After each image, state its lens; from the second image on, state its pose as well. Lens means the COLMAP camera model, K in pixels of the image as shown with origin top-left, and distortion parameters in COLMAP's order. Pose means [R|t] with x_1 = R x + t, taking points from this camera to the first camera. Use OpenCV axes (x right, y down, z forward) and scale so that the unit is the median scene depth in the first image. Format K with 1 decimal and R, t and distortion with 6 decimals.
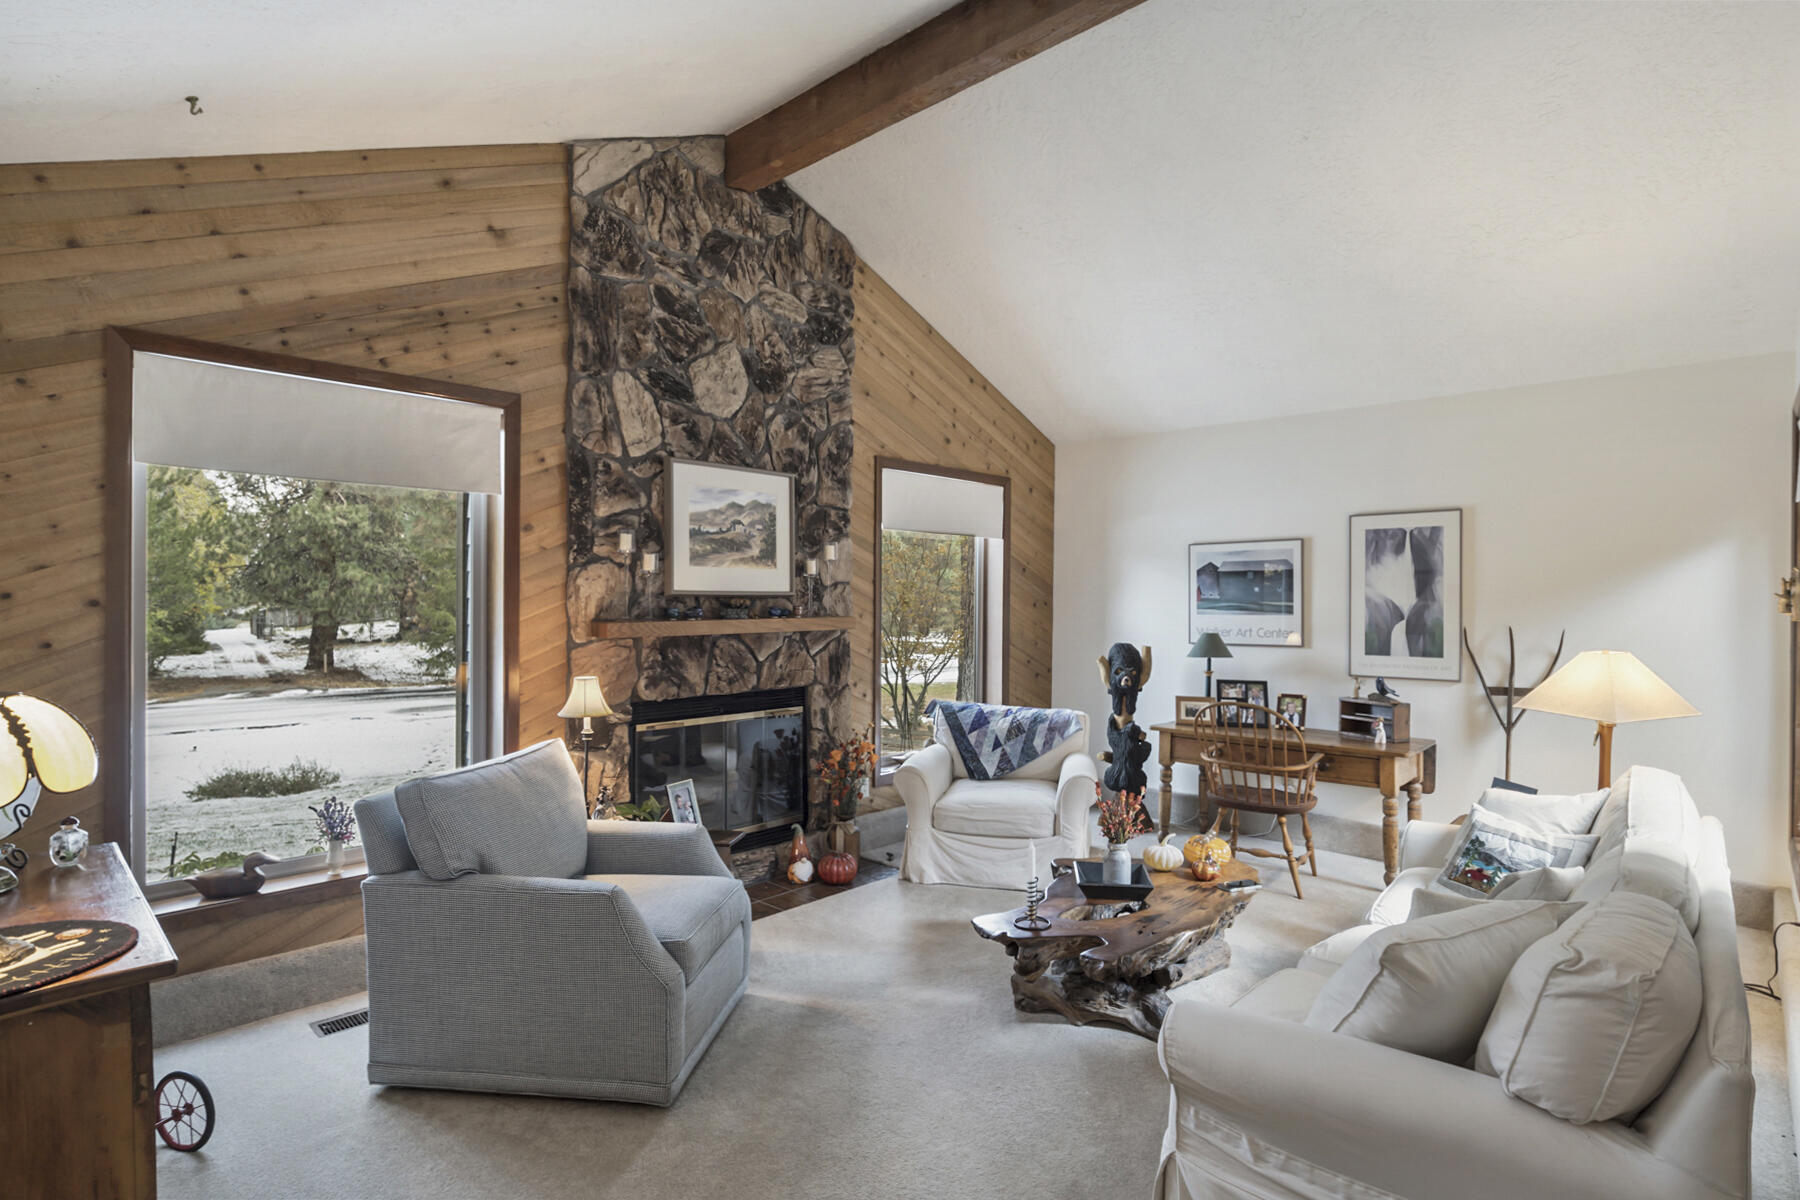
lens RADIAL K [[905.6, 0, 897.5], [0, 905.6, 593.5], [0, 0, 1]] dist [-0.021396, 0.012394]
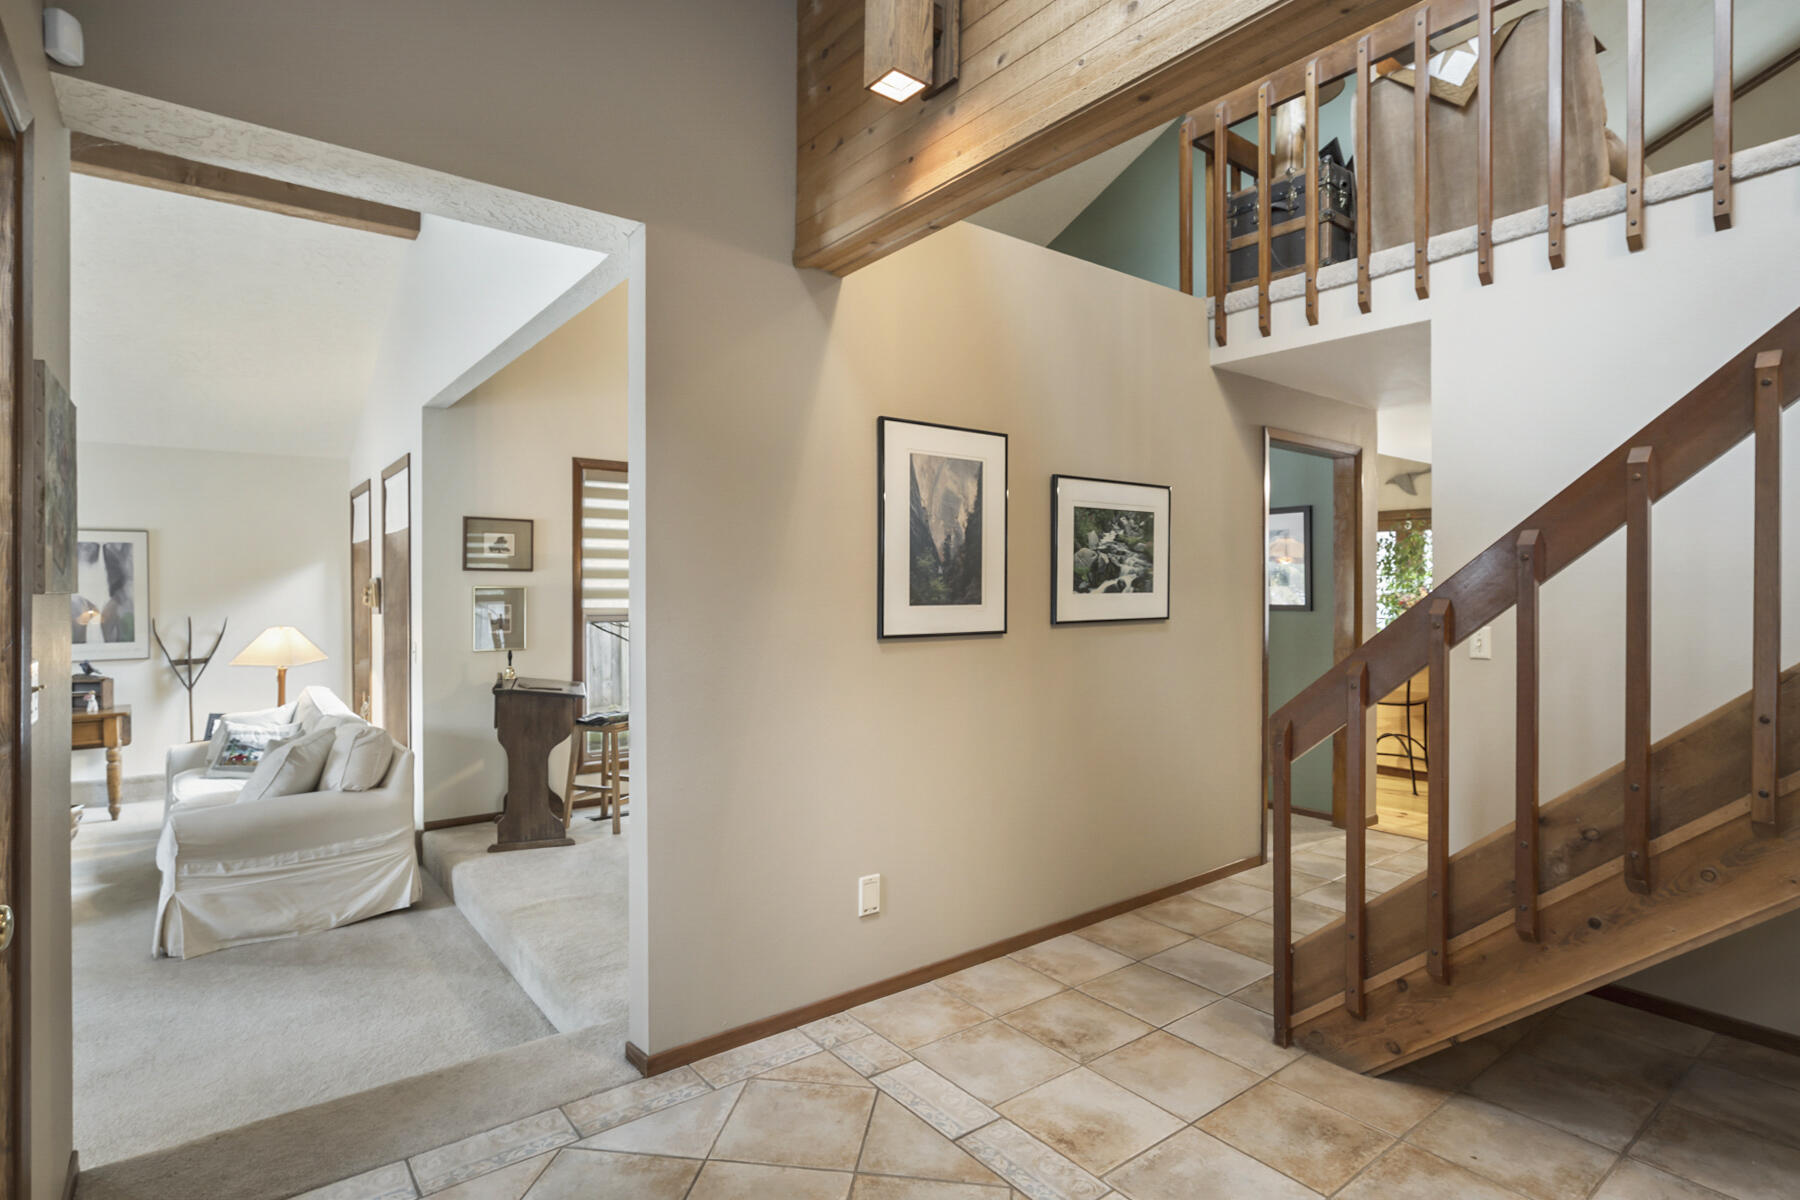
lens RADIAL K [[909.4, 0, 900.0], [0, 909.4, 600.0], [0, 0, 1]] dist [-0.022029, 0.010478]
pose [[0.159323, -0.017964, 0.987063, -0.564389], [-0.000541, 0.999833, 0.018284, -0.016701], [-0.987226, -0.003447, 0.159287, -0.352790]]
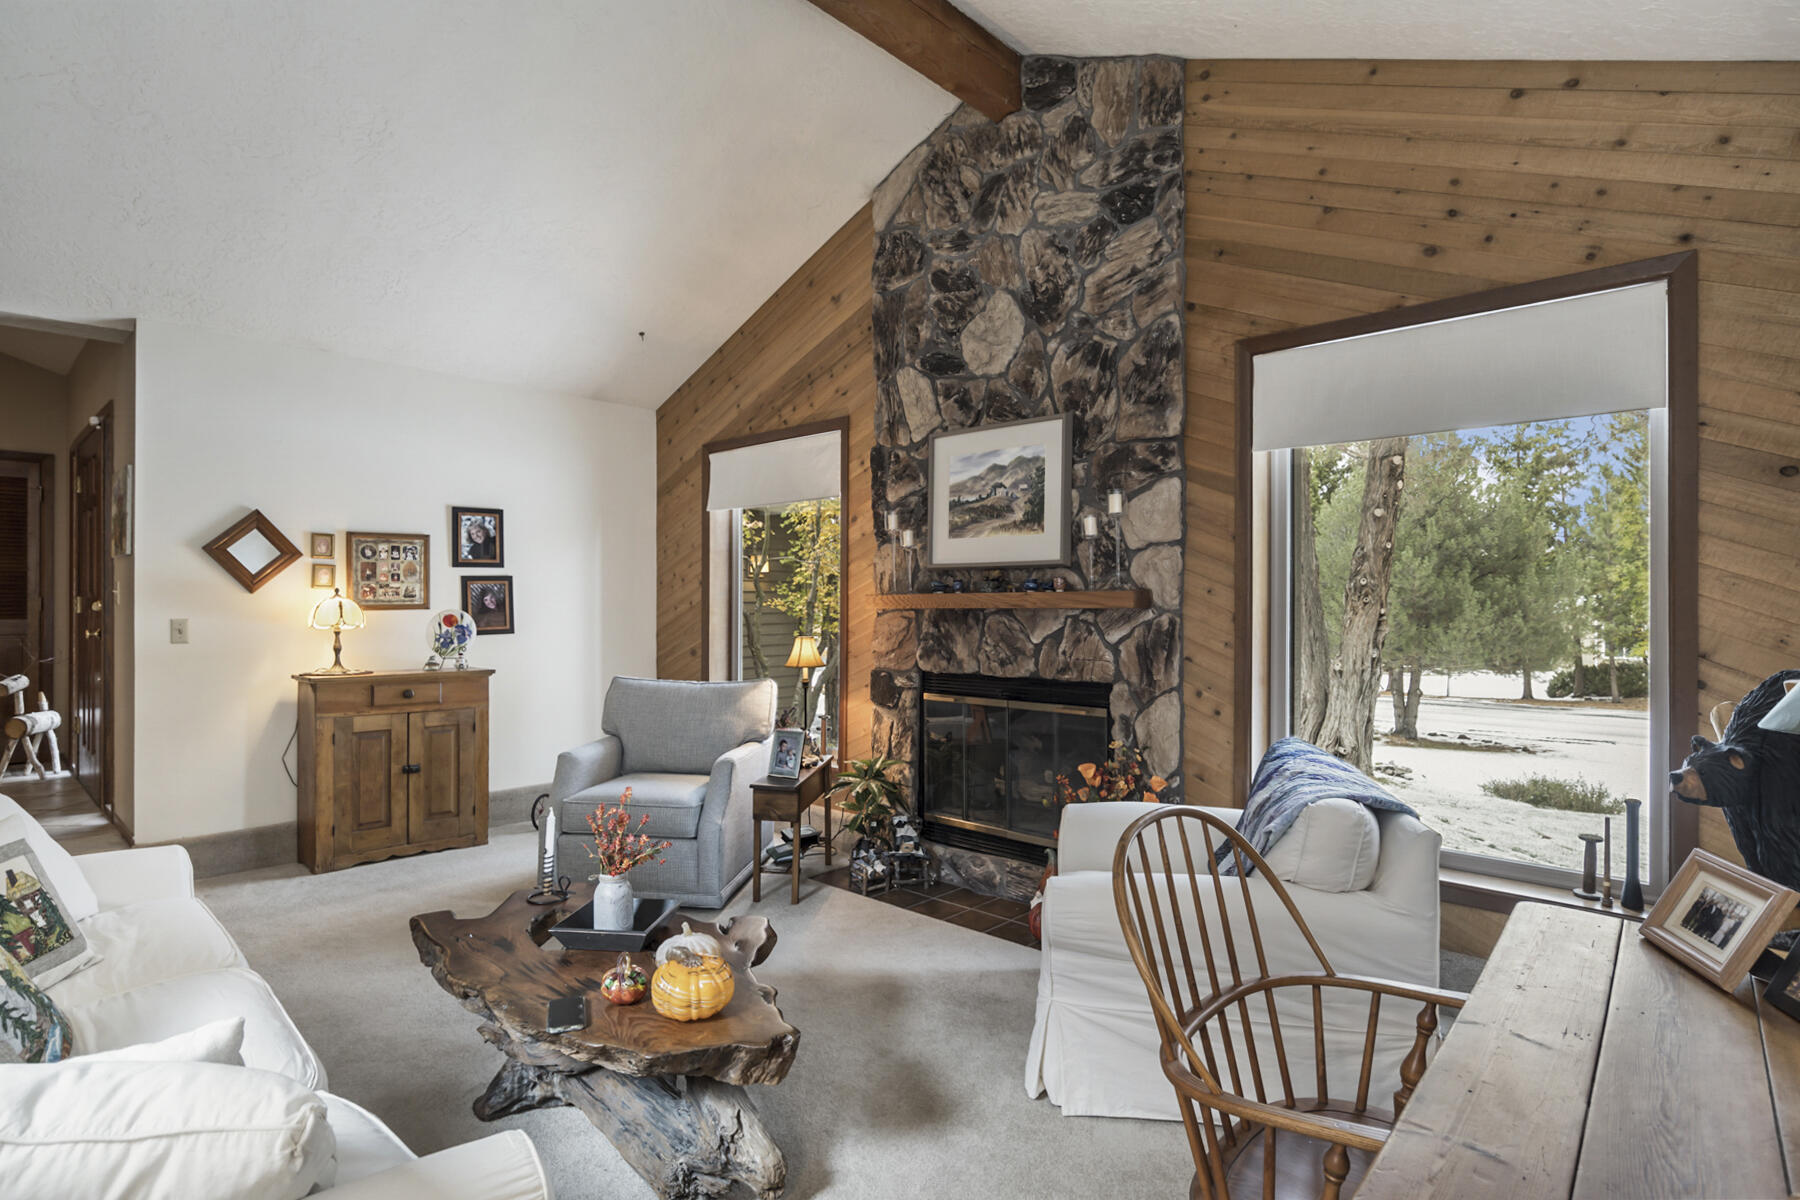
lens RADIAL K [[905.6, 0, 897.5], [0, 905.6, 593.5], [0, 0, 1]] dist [-0.021396, 0.012394]
pose [[0.008636, -0.016995, -0.999818, 0.705776], [0.001451, 0.999855, -0.016983, 0.042731], [0.999962, -0.001304, 0.008660, 0.874368]]
